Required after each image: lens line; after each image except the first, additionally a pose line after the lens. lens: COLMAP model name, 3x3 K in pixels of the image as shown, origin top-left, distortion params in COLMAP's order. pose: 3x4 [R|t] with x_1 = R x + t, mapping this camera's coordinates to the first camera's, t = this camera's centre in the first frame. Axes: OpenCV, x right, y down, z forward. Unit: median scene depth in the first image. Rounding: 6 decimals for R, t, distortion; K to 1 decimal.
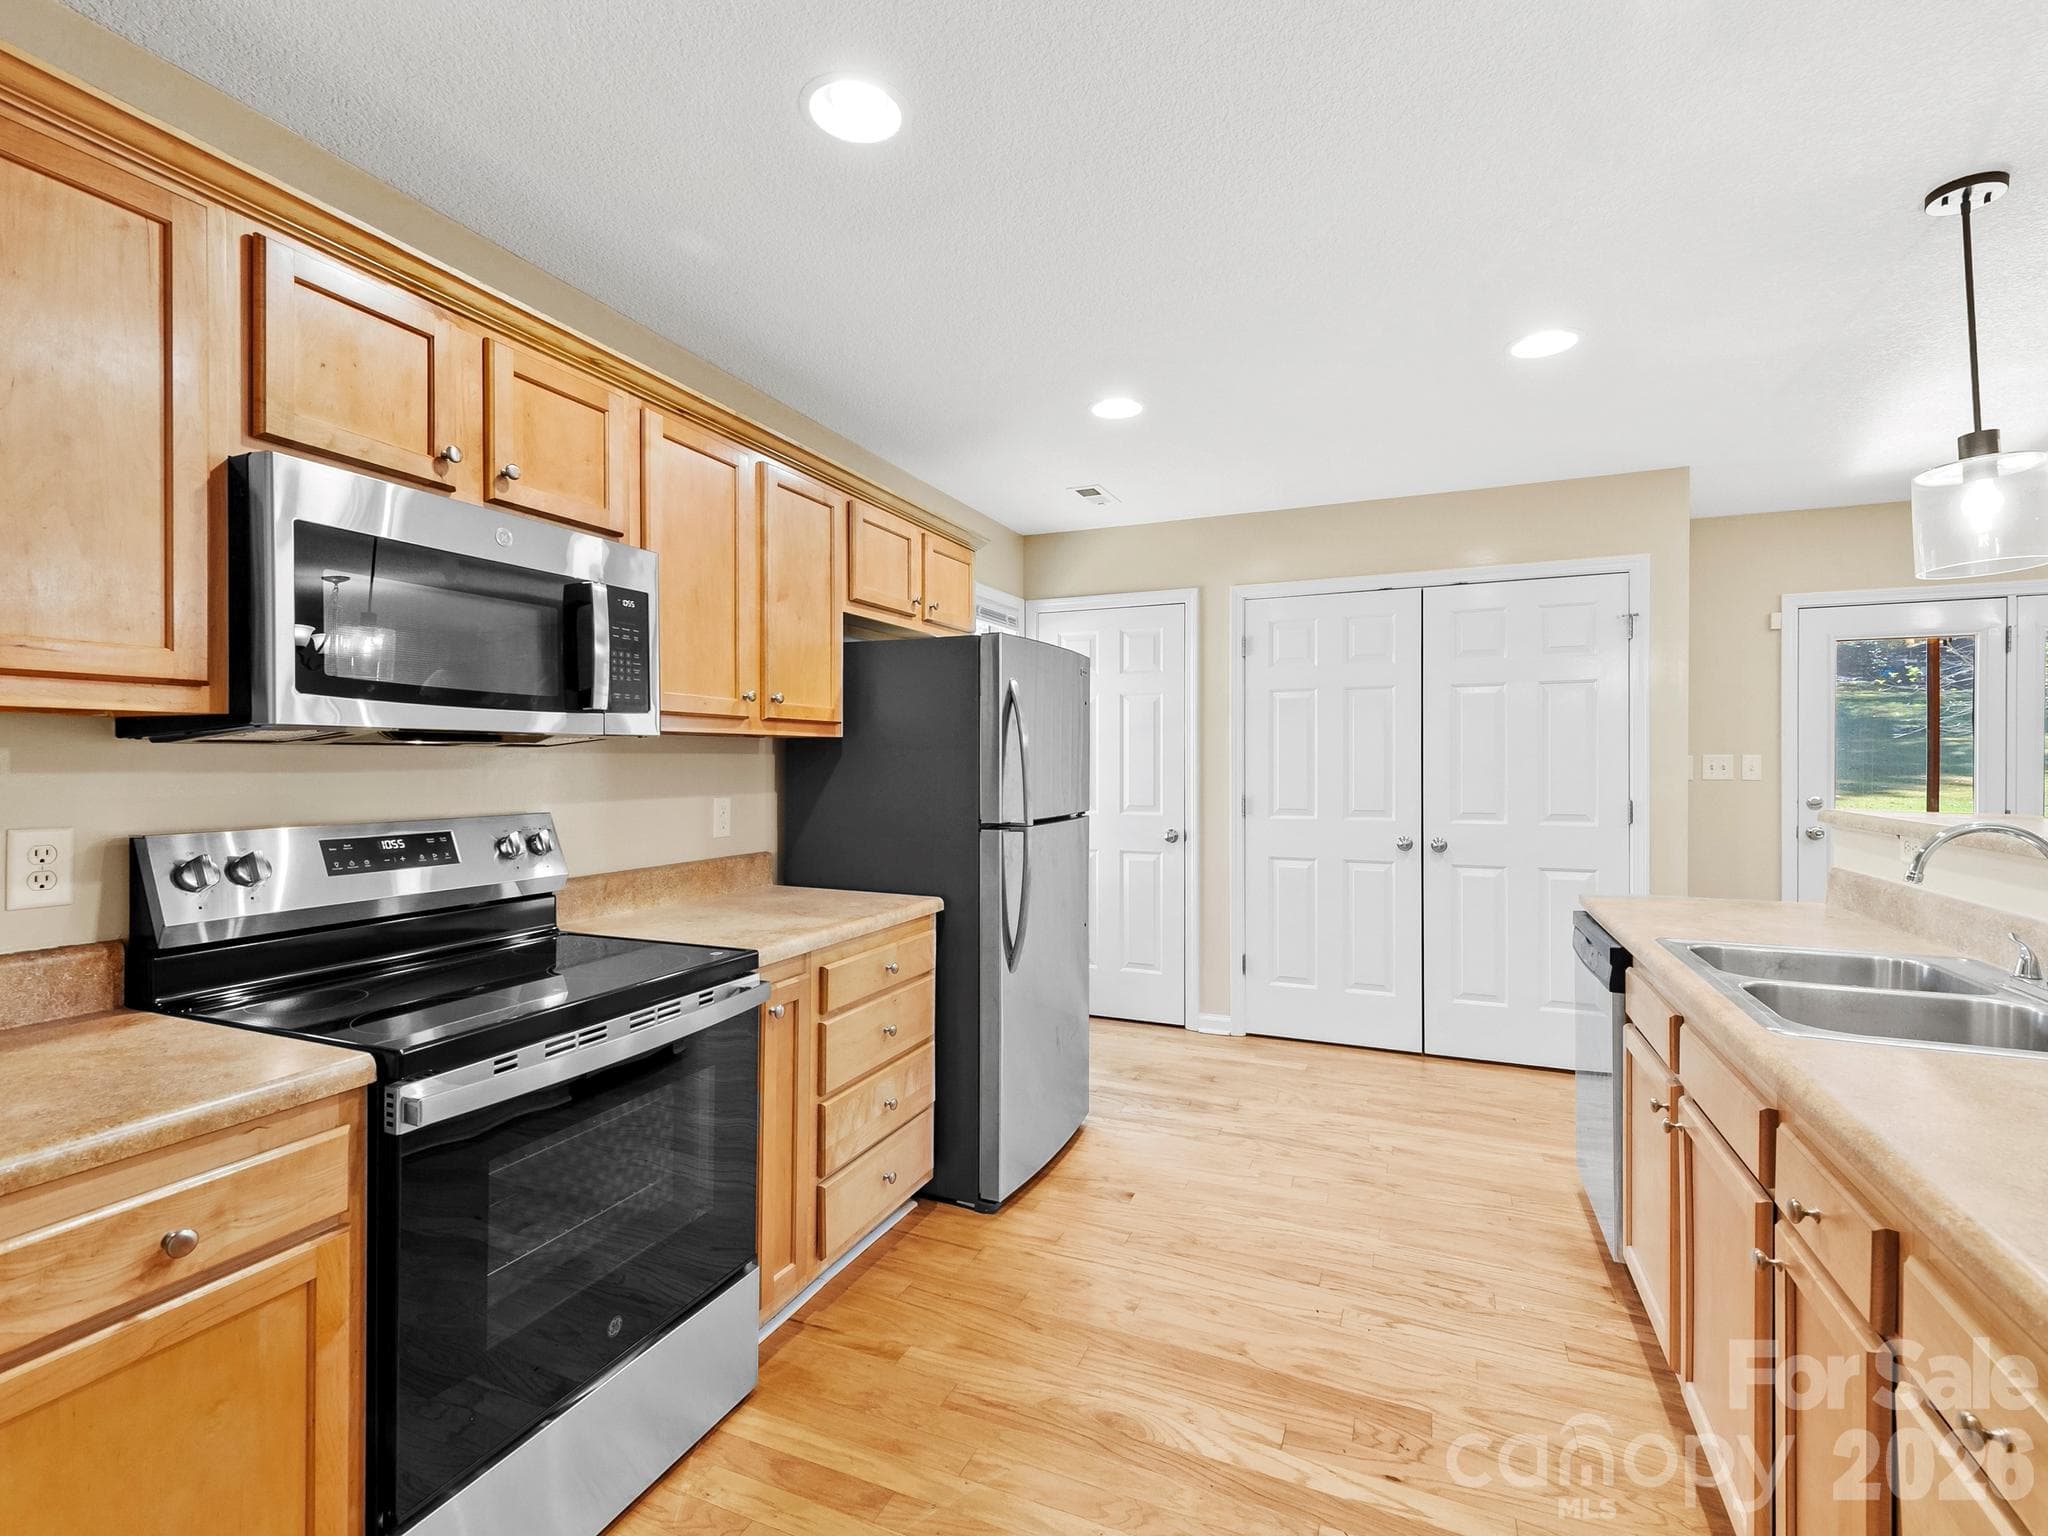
lens RADIAL K [[938.6, 0, 1012.8], [0, 938.6, 760.4], [0, 0, 1]] dist [0.017913, -0.008987]
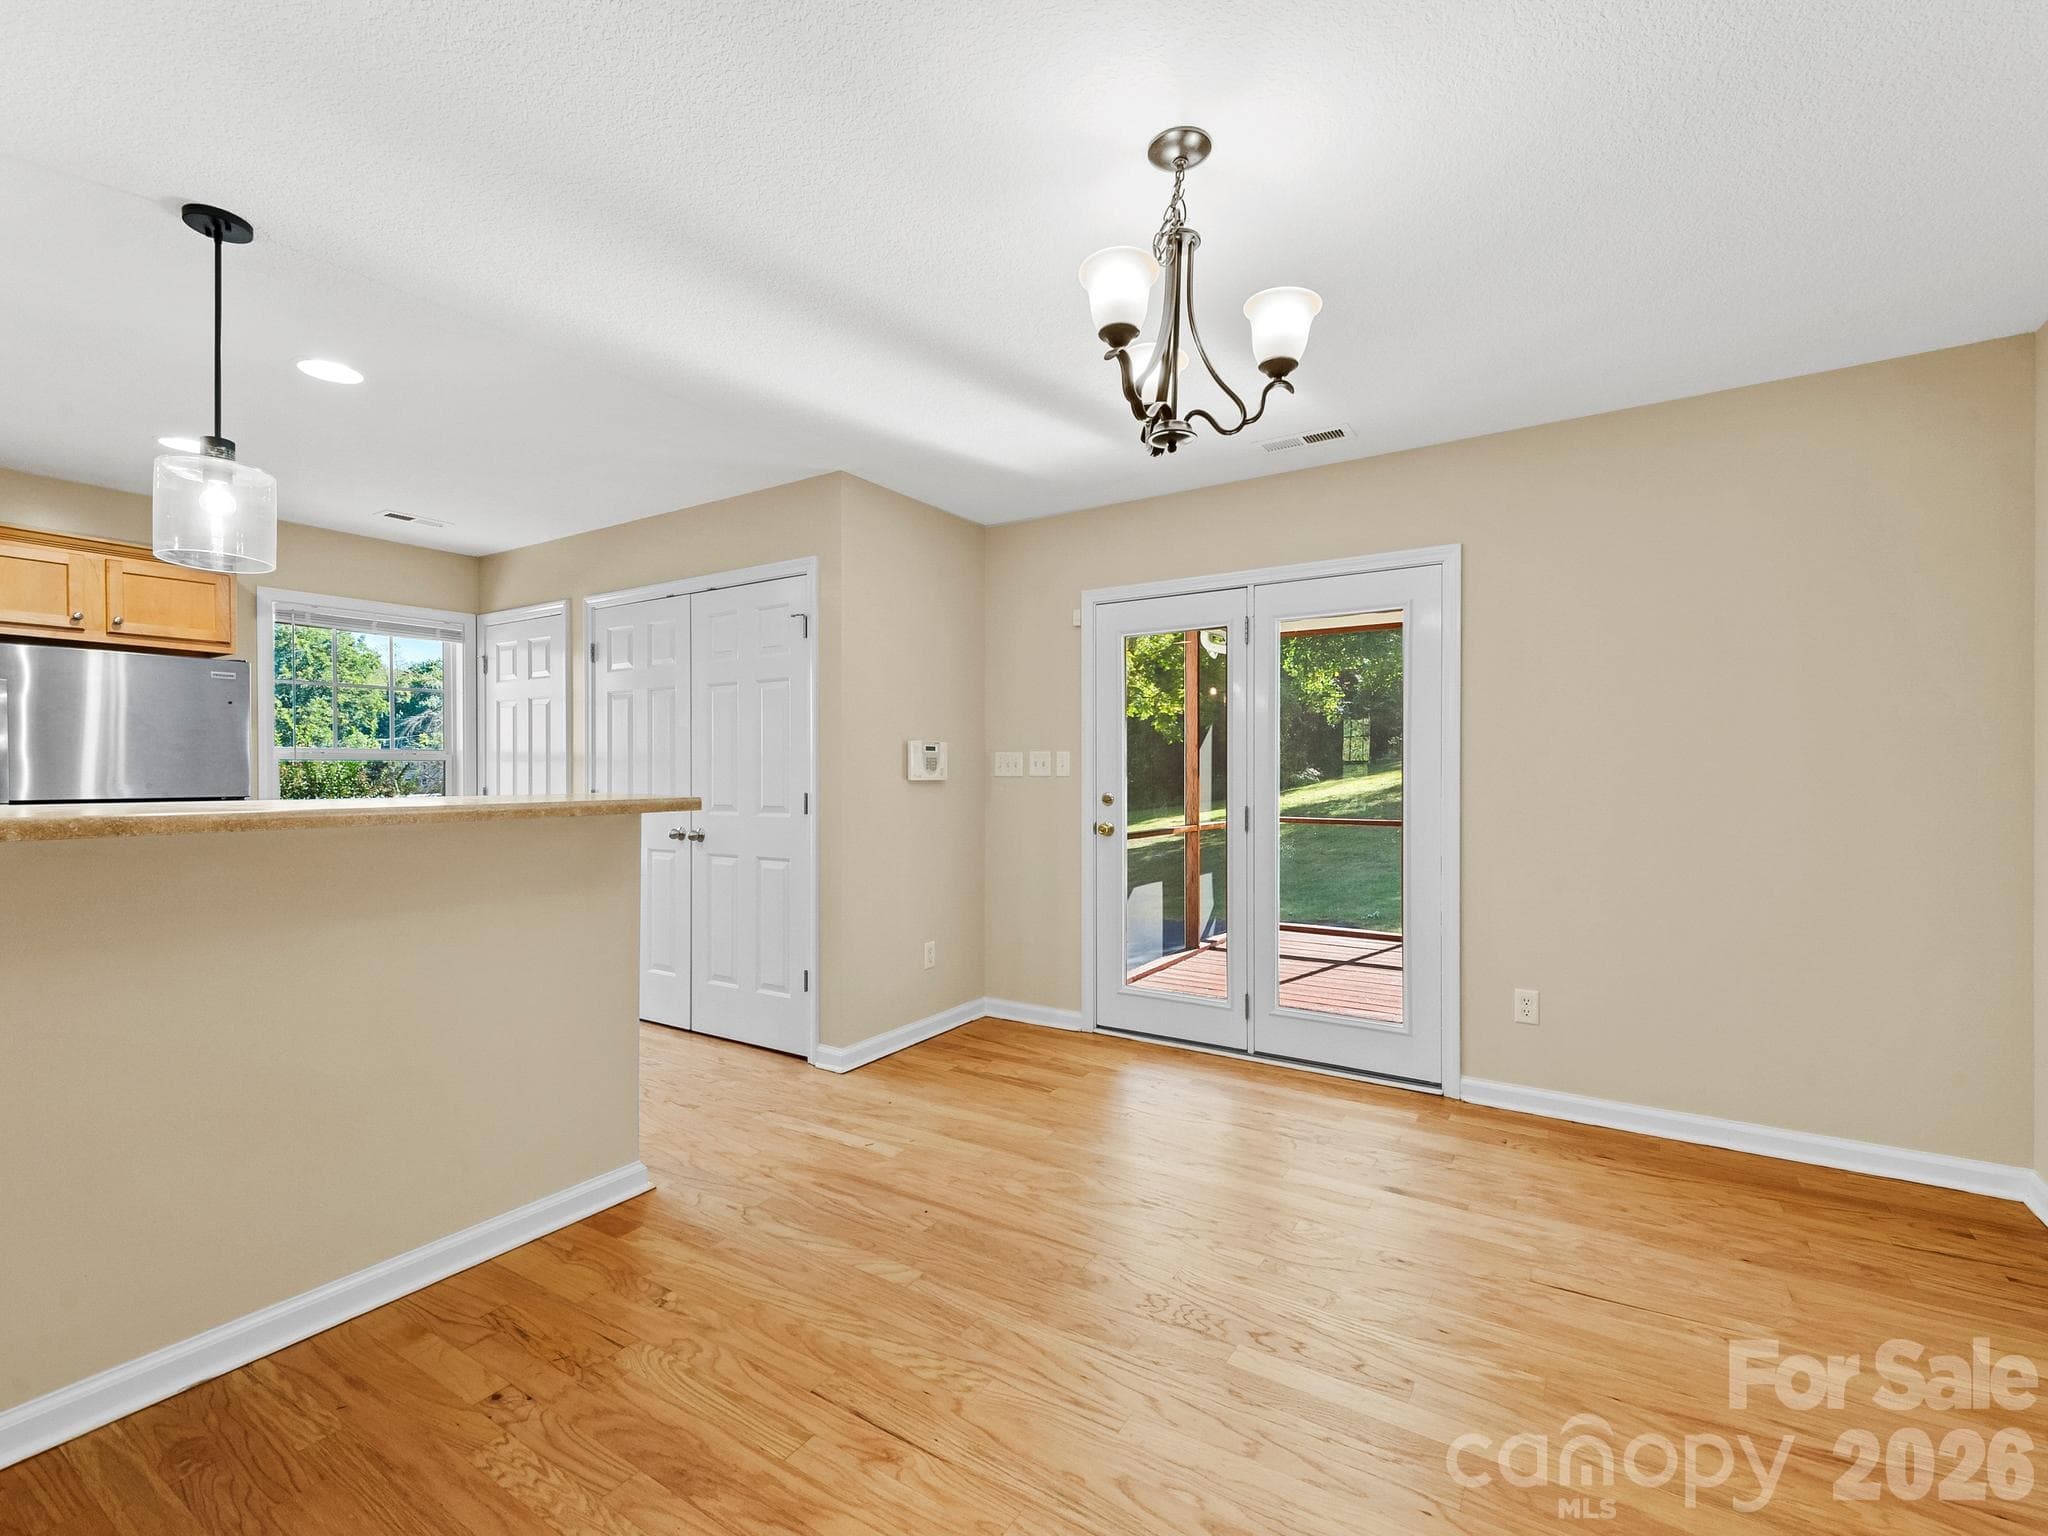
lens RADIAL K [[938.6, 0, 1012.8], [0, 938.6, 760.4], [0, 0, 1]] dist [0.017913, -0.008987]
pose [[0.987650, -0.003922, -0.156630, 1.182545], [-0.000015, 0.999684, -0.025124, 0.039220], [0.156679, 0.024816, 0.987338, 0.006397]]
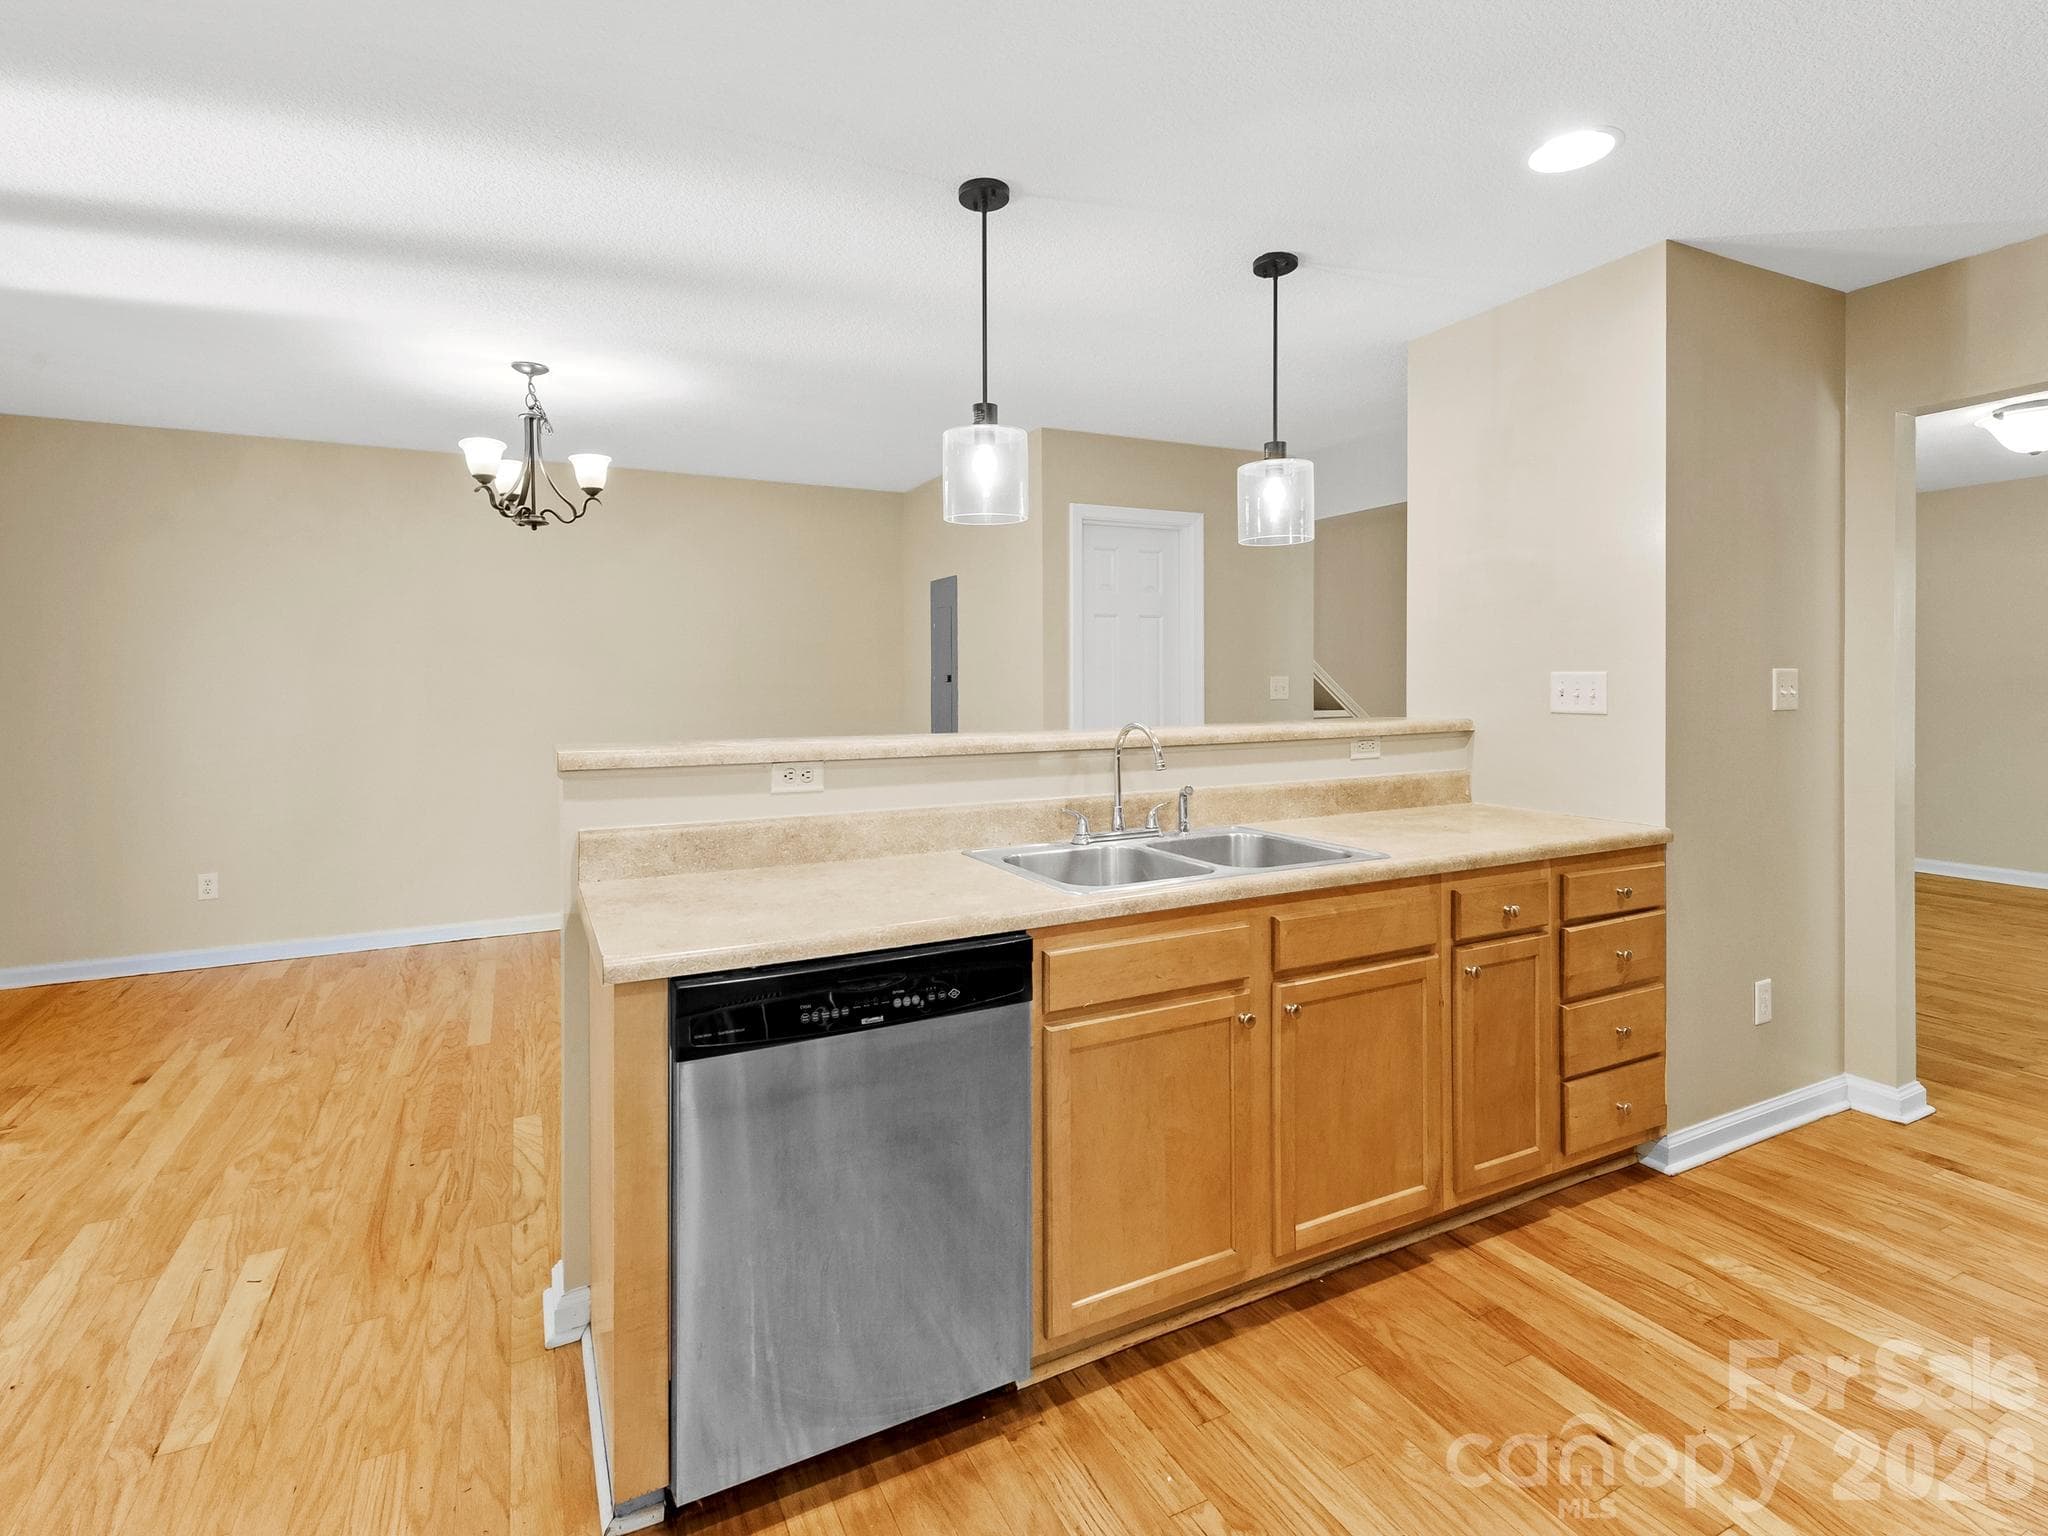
lens RADIAL K [[981.4, 0, 970.3], [0, 981.4, 685.4], [0, 0, 1]] dist [-0.003400, -0.000479]
pose [[-0.762347, -0.003426, 0.647160, 0.127578], [0.004134, 0.999940, 0.010163, -0.003962], [-0.647156, 0.010423, -0.762287, 1.081793]]
